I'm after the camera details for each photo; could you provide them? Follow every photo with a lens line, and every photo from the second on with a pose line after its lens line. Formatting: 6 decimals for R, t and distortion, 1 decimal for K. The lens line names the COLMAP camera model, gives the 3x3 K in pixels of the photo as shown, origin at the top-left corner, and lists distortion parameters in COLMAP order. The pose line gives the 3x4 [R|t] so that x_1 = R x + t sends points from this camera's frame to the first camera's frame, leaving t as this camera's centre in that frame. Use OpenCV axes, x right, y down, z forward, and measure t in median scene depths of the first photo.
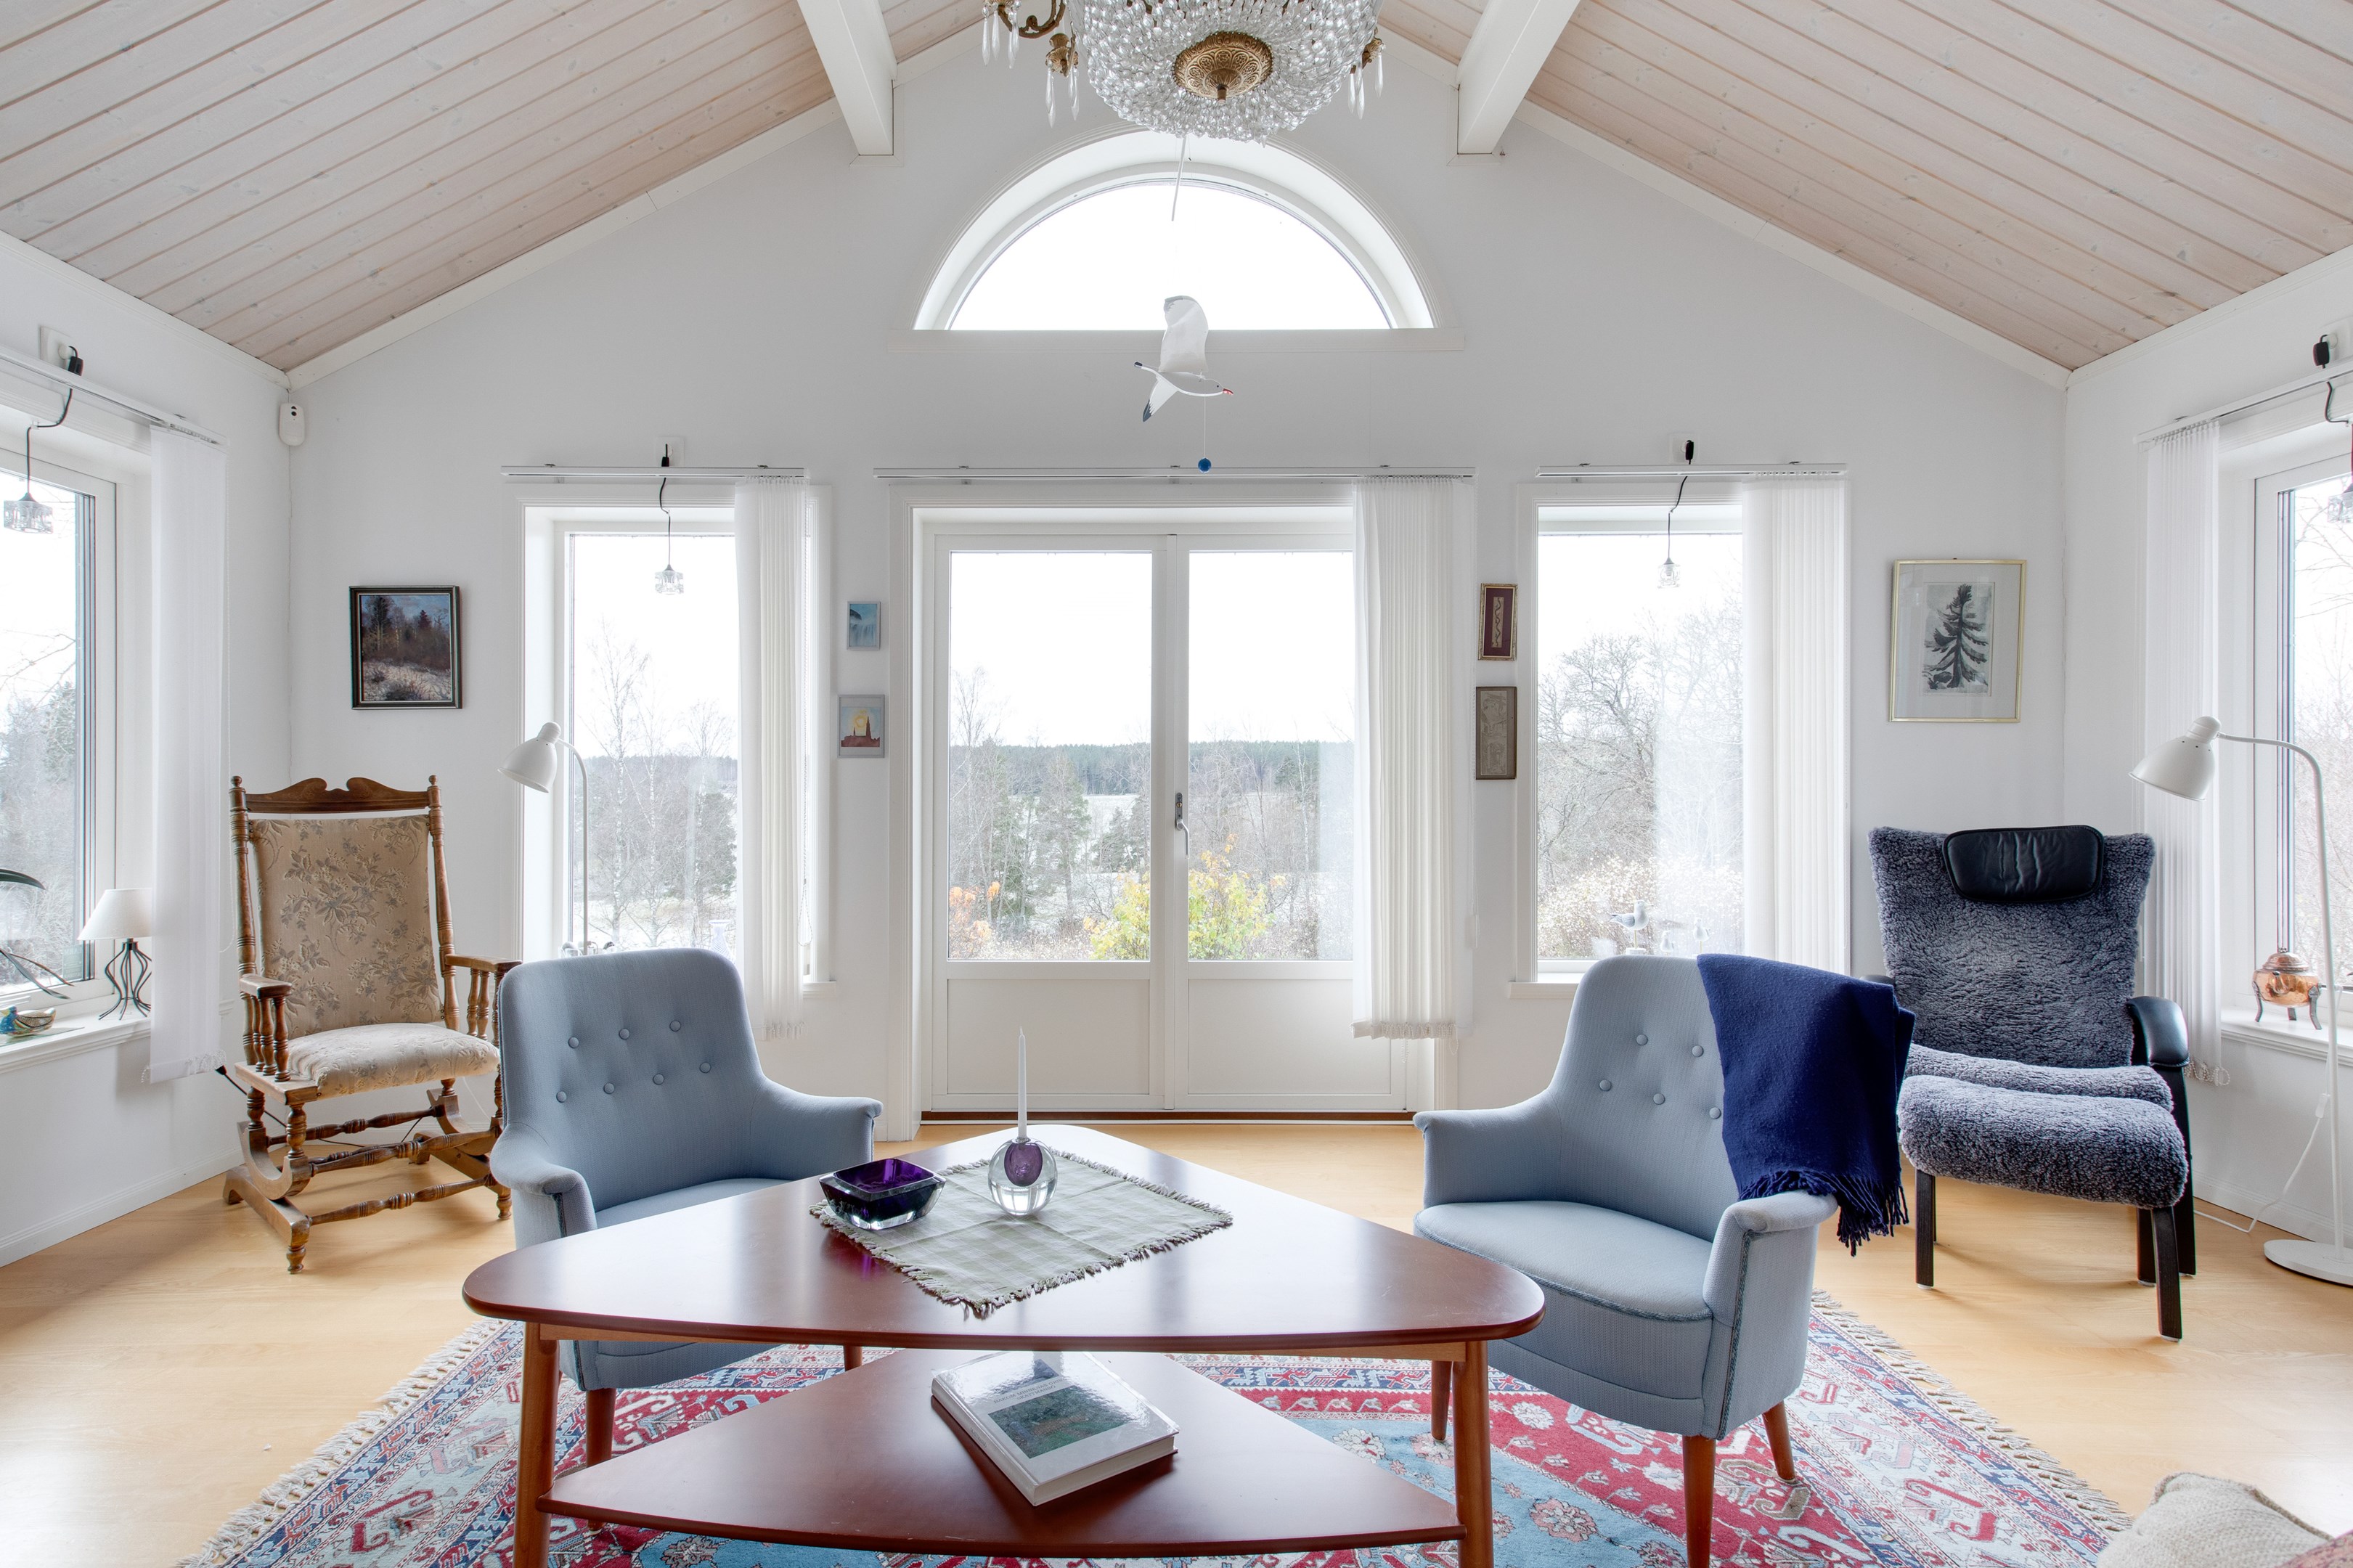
lens RADIAL K [[1176.9, 0, 1124.9], [0, 1176.9, 785.2], [0, 0, 1]] dist [0.030208, 0.000418]
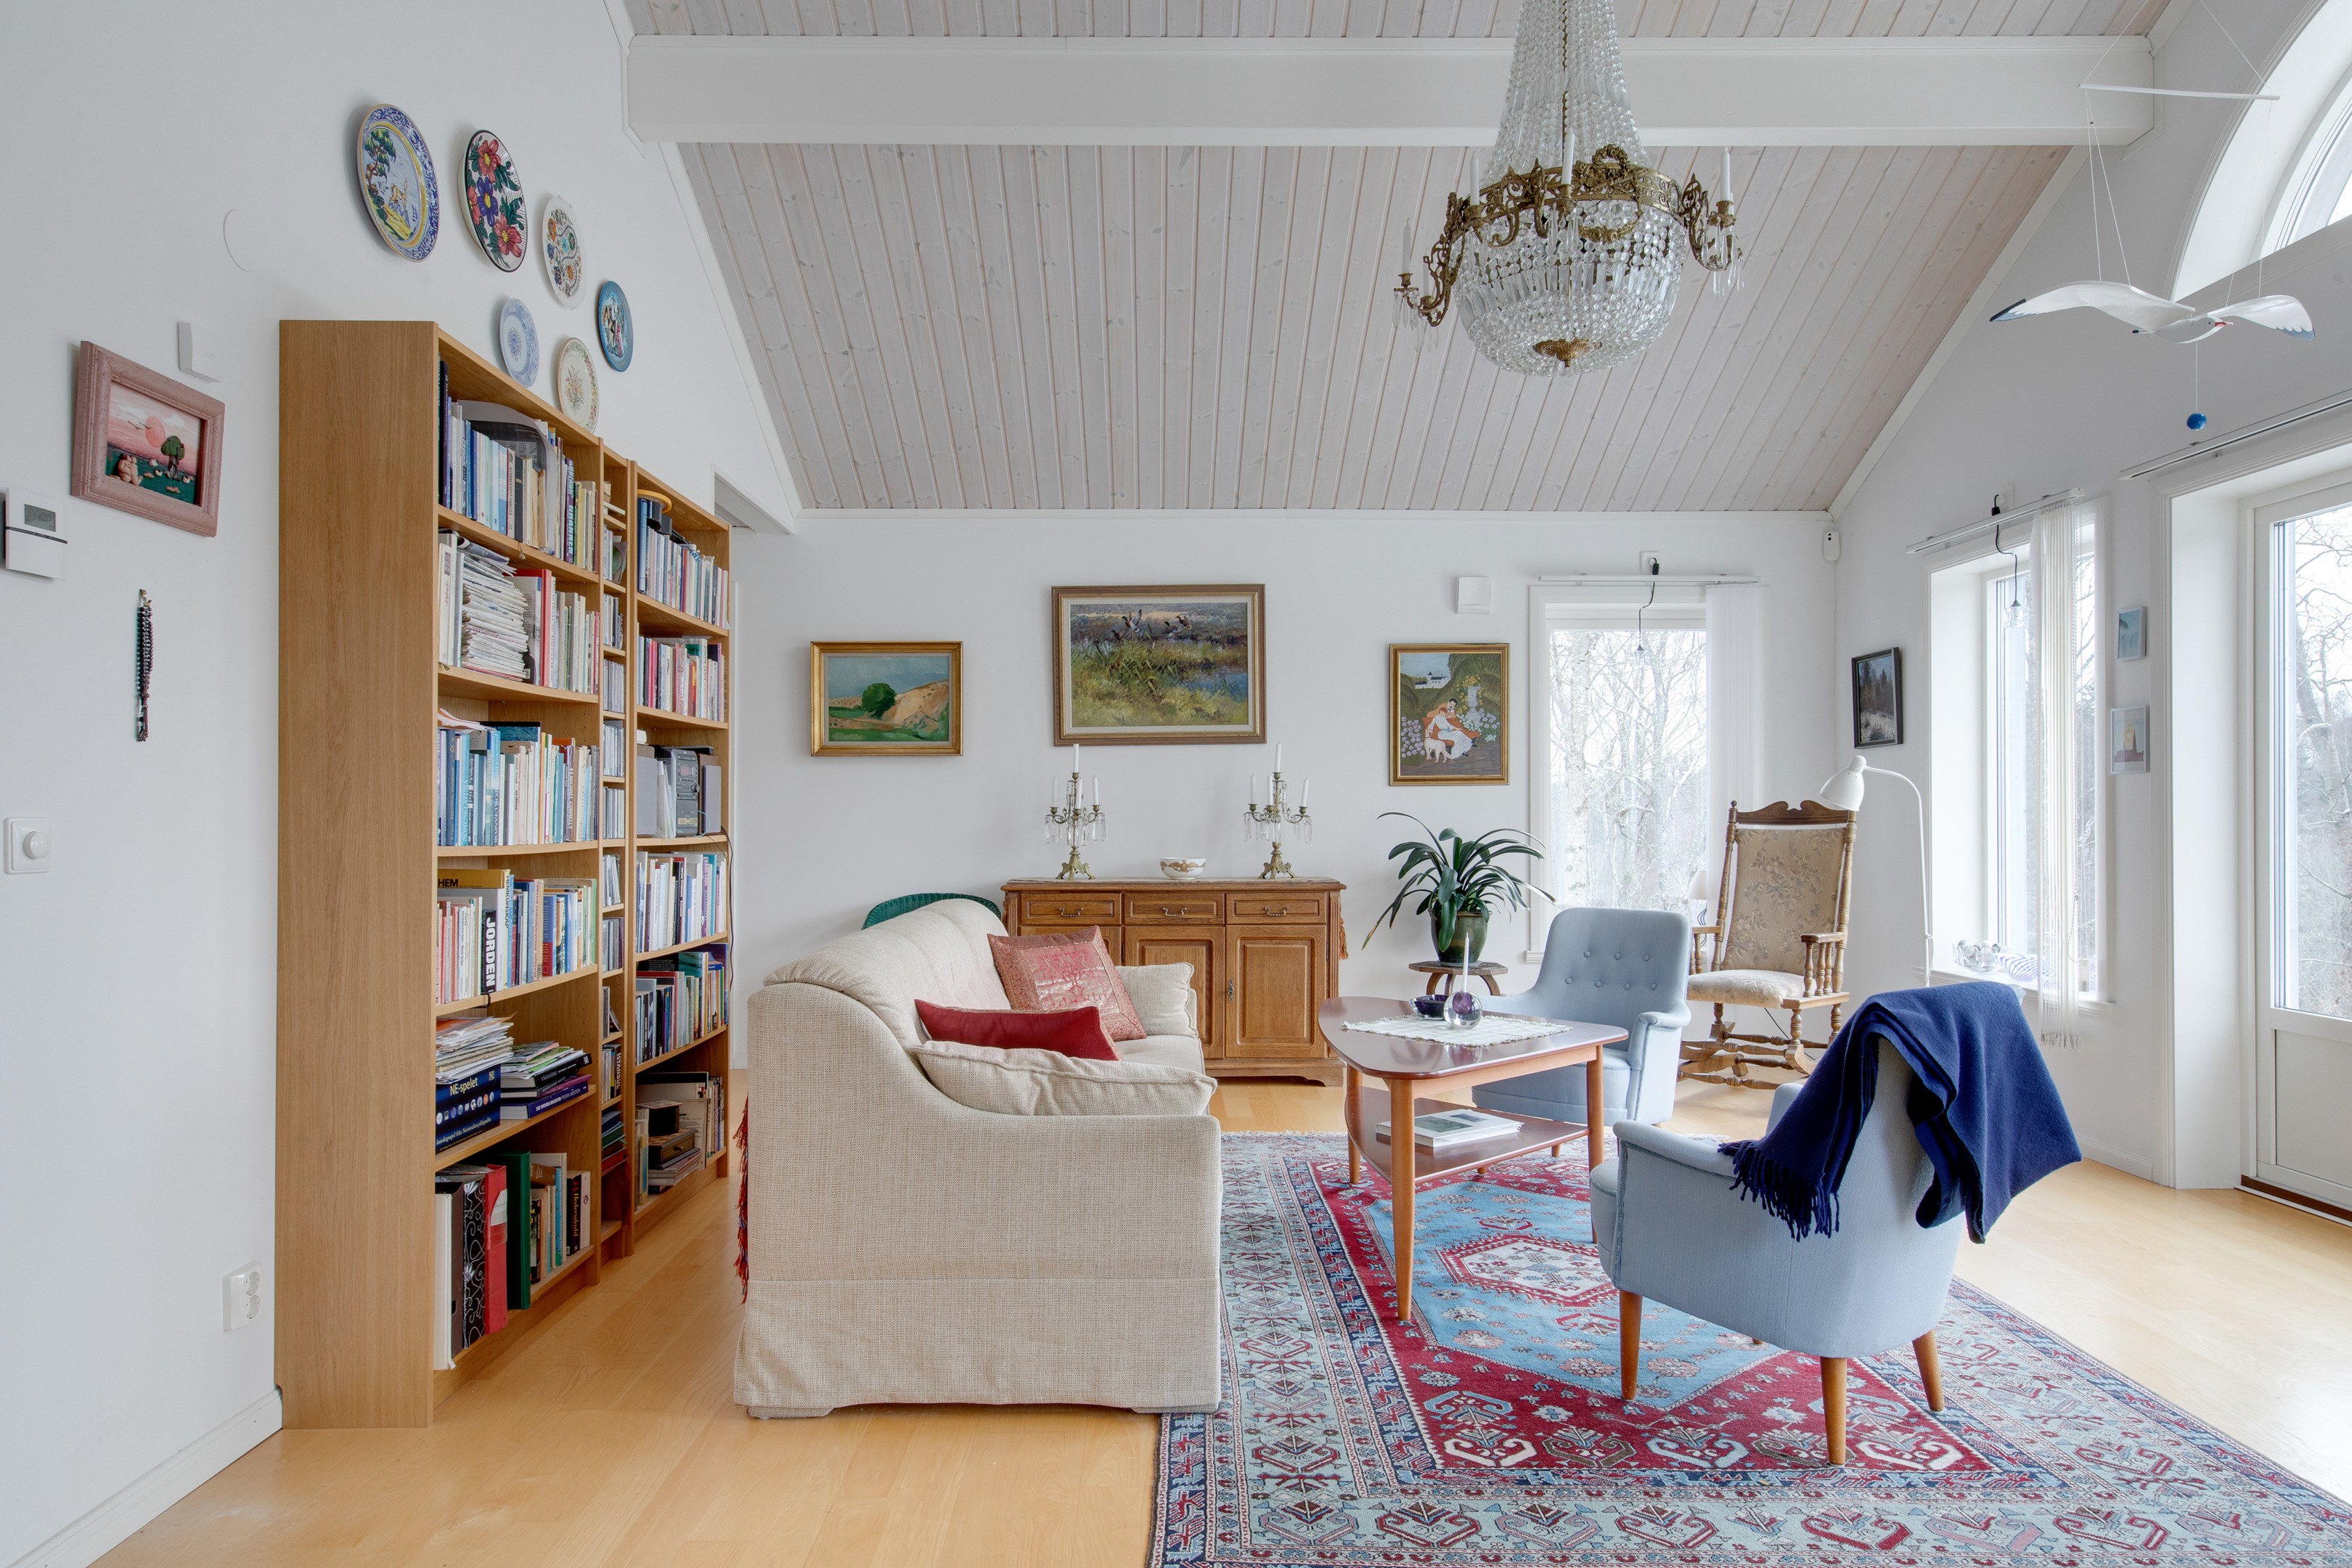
lens RADIAL K [[1334.4, 0, 1189.4], [0, 1334.4, 812.7], [0, 0, 1]] dist [0.005585, -0.000715]
pose [[0.037261, -0.002732, -0.999302, 0.848853], [0.006729, 0.999974, -0.002483, 0.006705], [0.999283, -0.006632, 0.037279, 0.202213]]
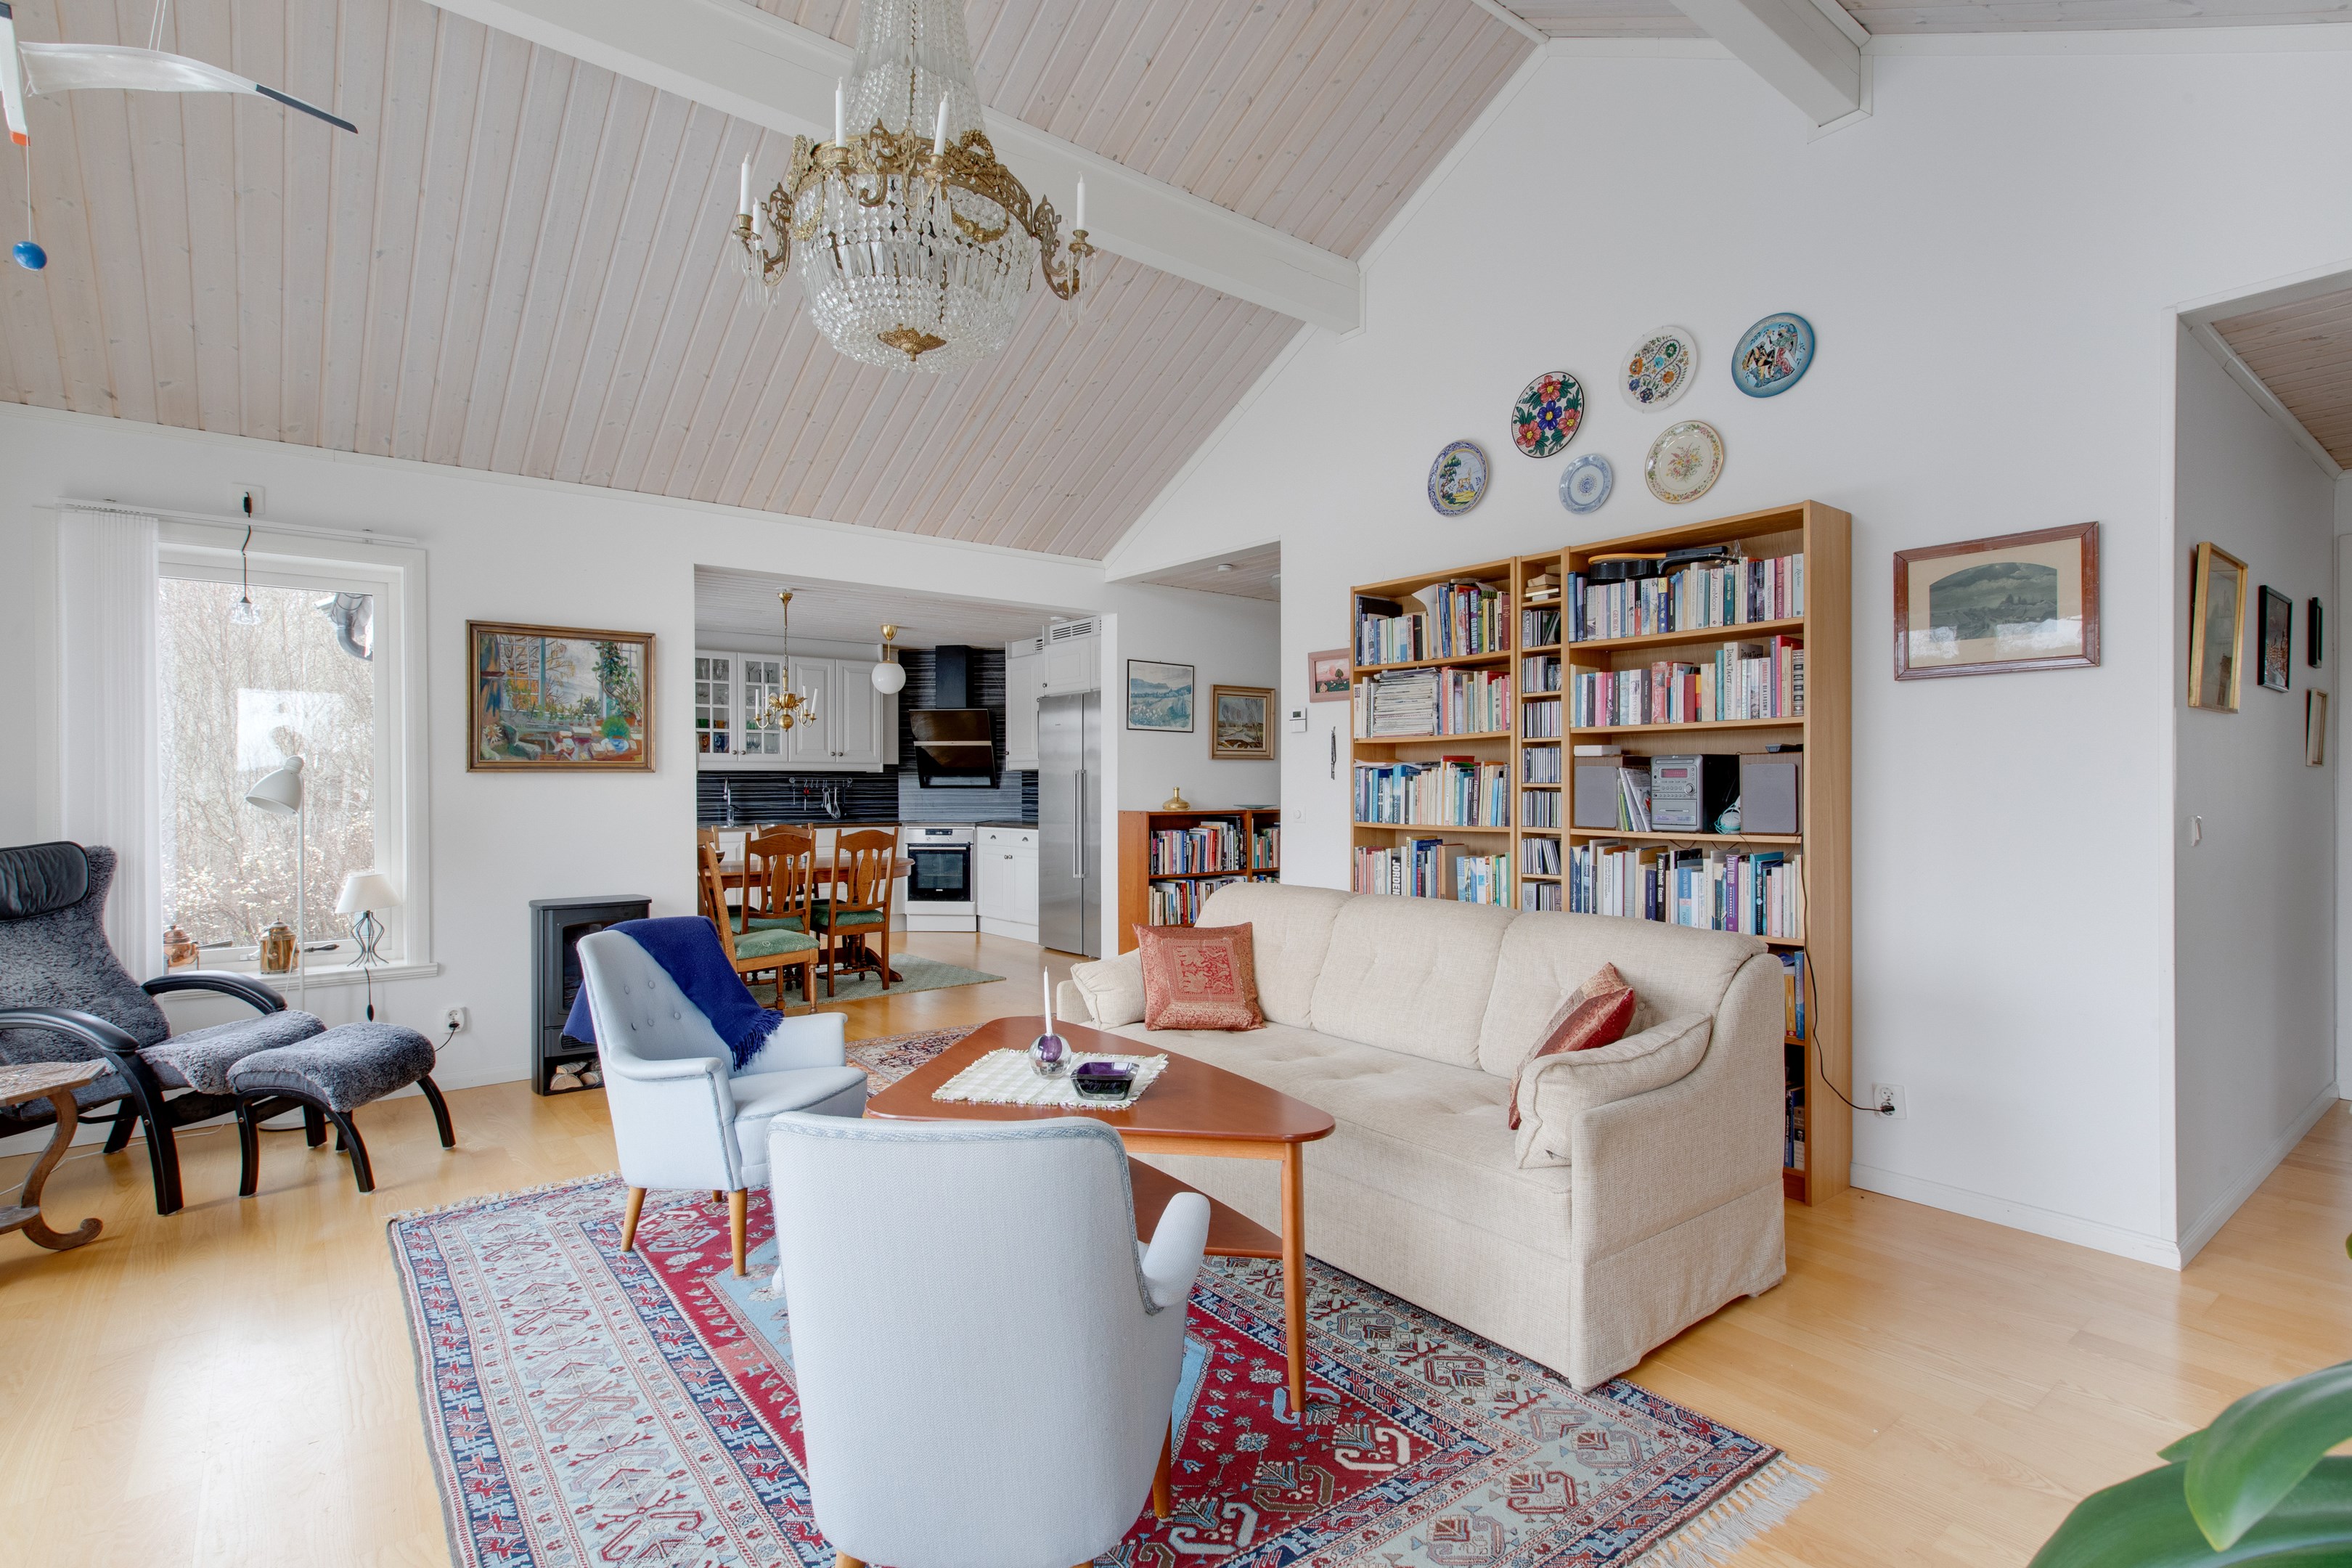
lens RADIAL K [[1166.3, 0, 1139.3], [0, 1166.3, 779.3], [0, 0, 1]] dist [0.016345, 0.000687]
pose [[-0.611006, 0.006680, 0.791598, -0.599991], [-0.001212, 0.999955, -0.009374, -0.012932], [-0.791625, -0.006687, -0.610970, 0.788110]]
